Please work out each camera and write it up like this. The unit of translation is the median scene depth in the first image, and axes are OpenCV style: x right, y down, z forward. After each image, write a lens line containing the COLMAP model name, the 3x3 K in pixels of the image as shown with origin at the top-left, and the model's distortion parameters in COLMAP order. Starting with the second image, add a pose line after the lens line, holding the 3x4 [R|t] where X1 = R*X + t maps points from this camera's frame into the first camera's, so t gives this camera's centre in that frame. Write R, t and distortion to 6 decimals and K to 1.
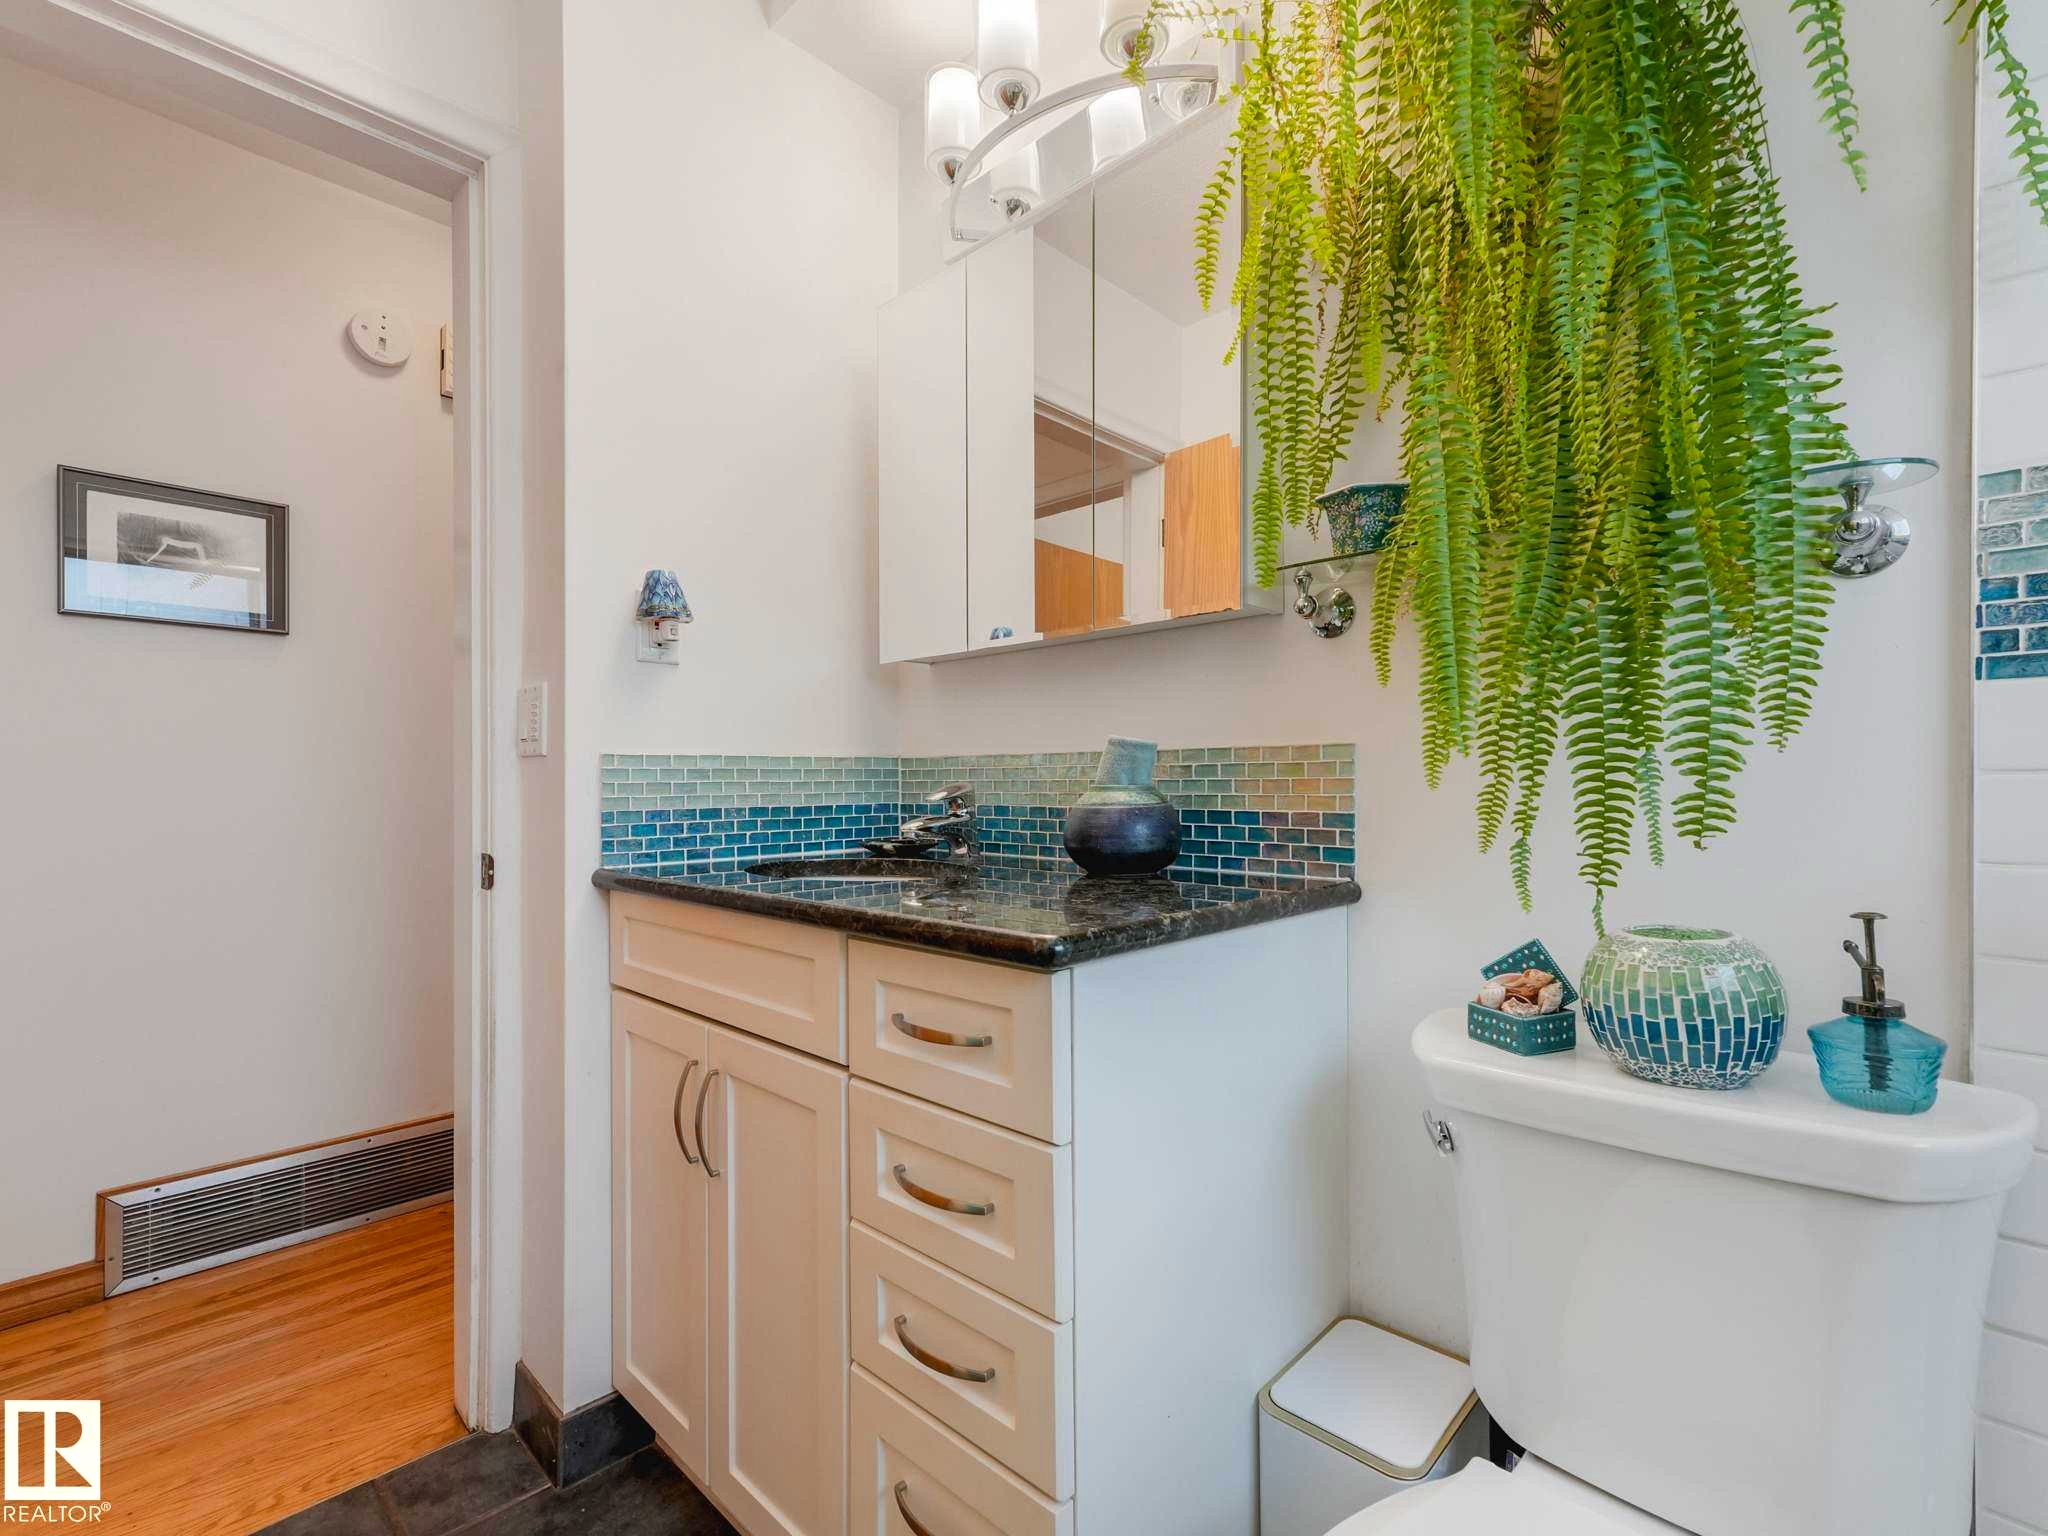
lens RADIAL K [[929.7, 0, 1034.7], [0, 929.7, 778.7], [0, 0, 1]] dist [0.003196, 0.001943]
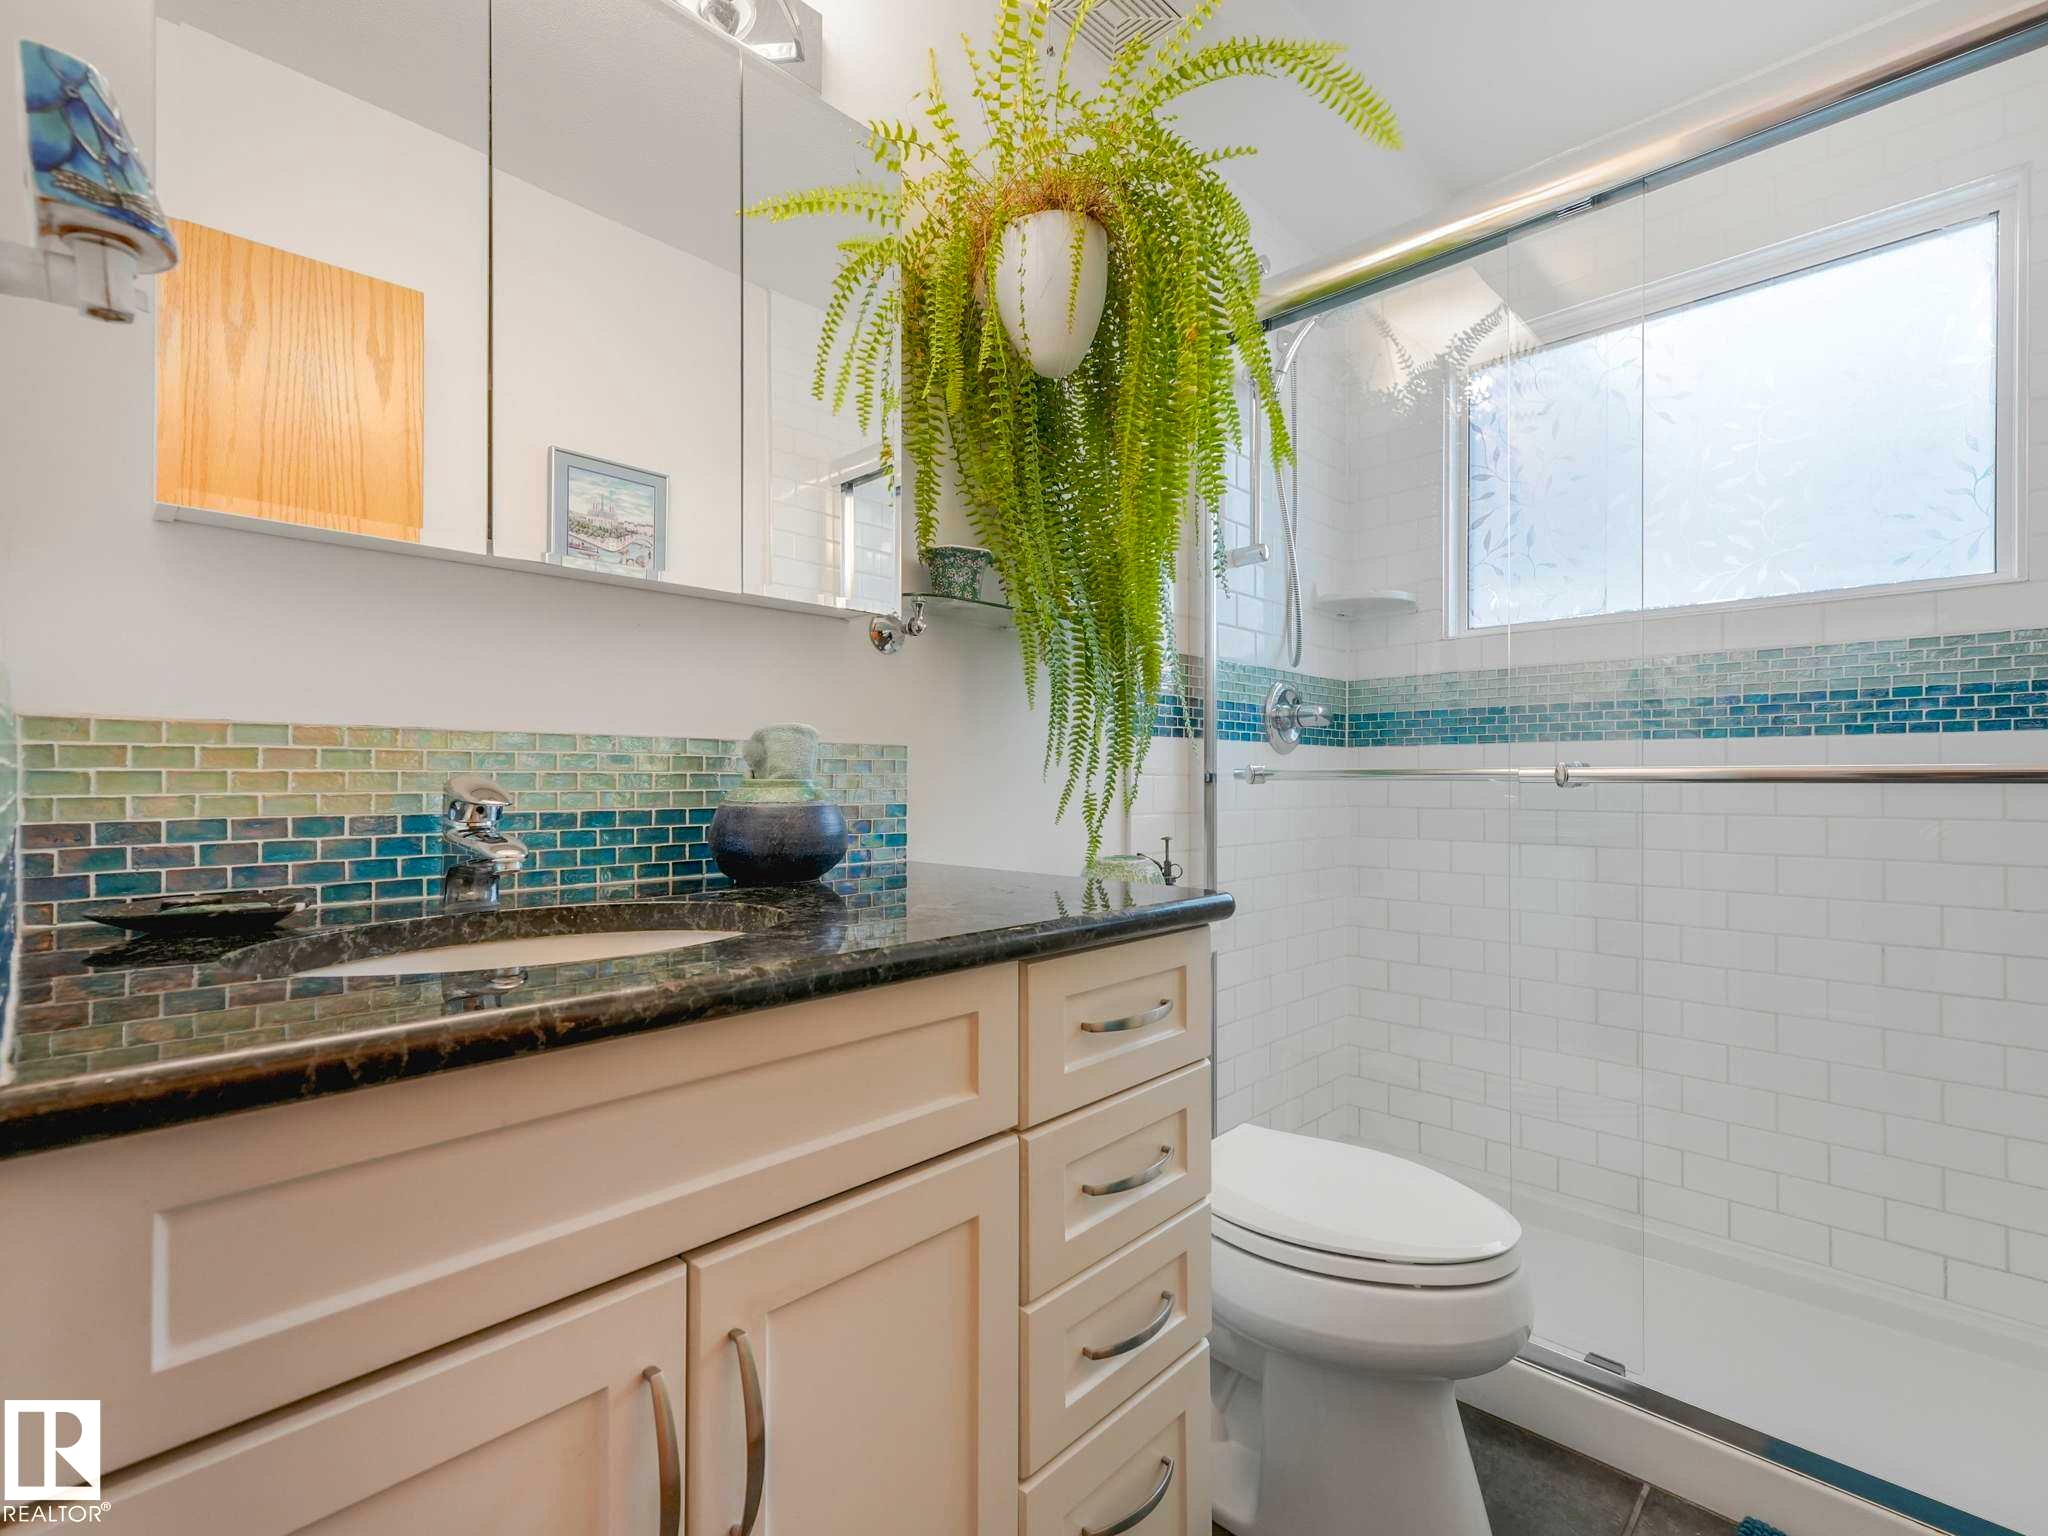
lens RADIAL K [[929.7, 0, 1034.6], [0, 929.7, 777.4], [0, 0, 1]] dist [0.003196, 0.001943]
pose [[-0.002471, 0.008434, 0.999961, -0.846267], [-0.006754, 0.999941, -0.008451, 0.012273], [-0.999974, -0.006774, -0.002414, 0.830880]]
